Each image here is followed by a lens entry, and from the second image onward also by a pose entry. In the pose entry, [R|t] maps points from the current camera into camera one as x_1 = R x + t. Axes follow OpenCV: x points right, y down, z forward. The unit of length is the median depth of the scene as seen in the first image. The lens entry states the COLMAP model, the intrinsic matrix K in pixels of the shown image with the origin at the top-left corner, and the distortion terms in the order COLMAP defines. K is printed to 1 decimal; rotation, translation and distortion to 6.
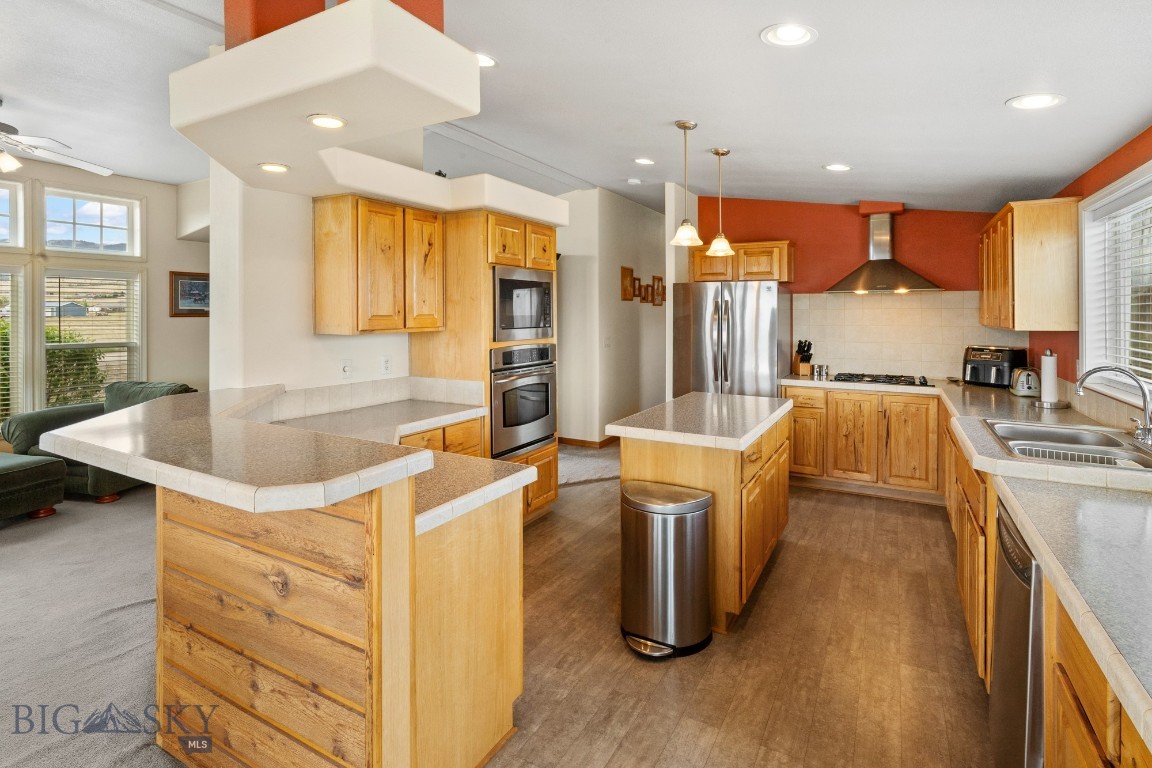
lens RADIAL K [[566.8, 0, 580.5], [0, 566.8, 315.9], [0, 0, 1]] dist [-0.026790, -0.000070]
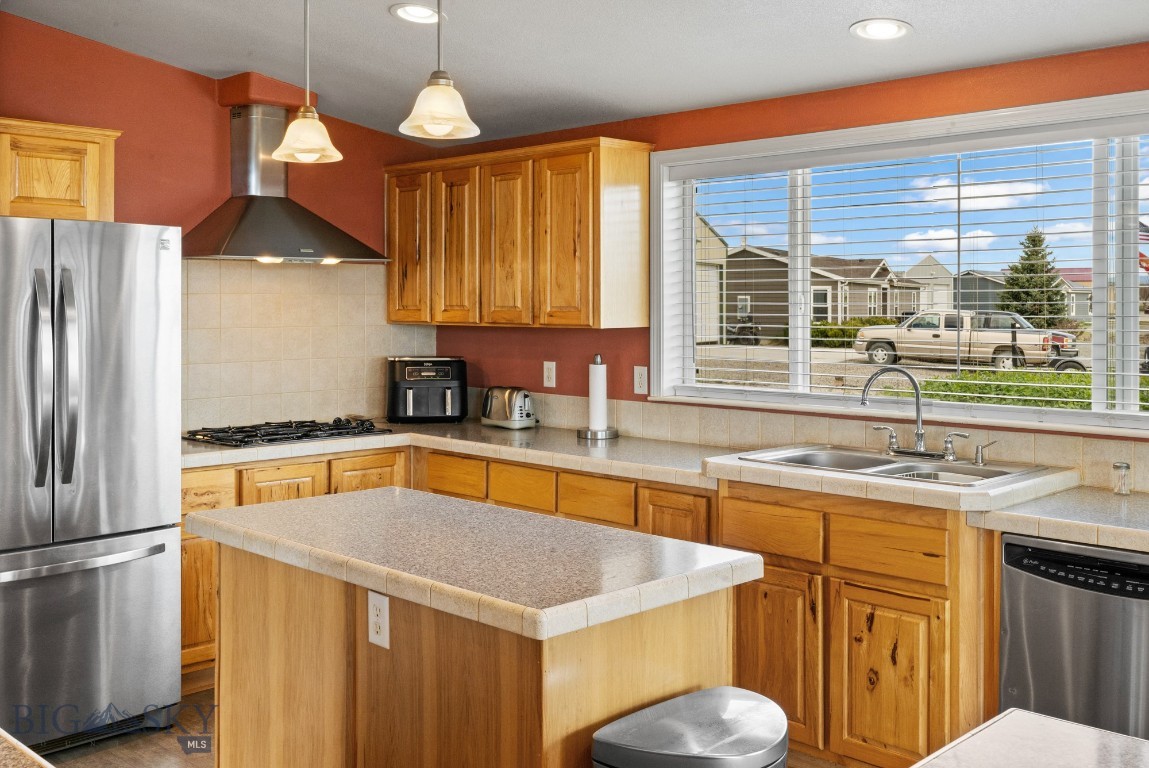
lens RADIAL K [[1130.6, 0, 573.3], [0, 1130.6, 304.4], [0, 0, 1]] dist [0.005668, 0.006068]
pose [[0.270504, -0.000196, 0.962719, -0.379011], [0.001643, 0.999999, -0.000257, -0.001994], [-0.962717, 0.001651, 0.270504, 0.461373]]
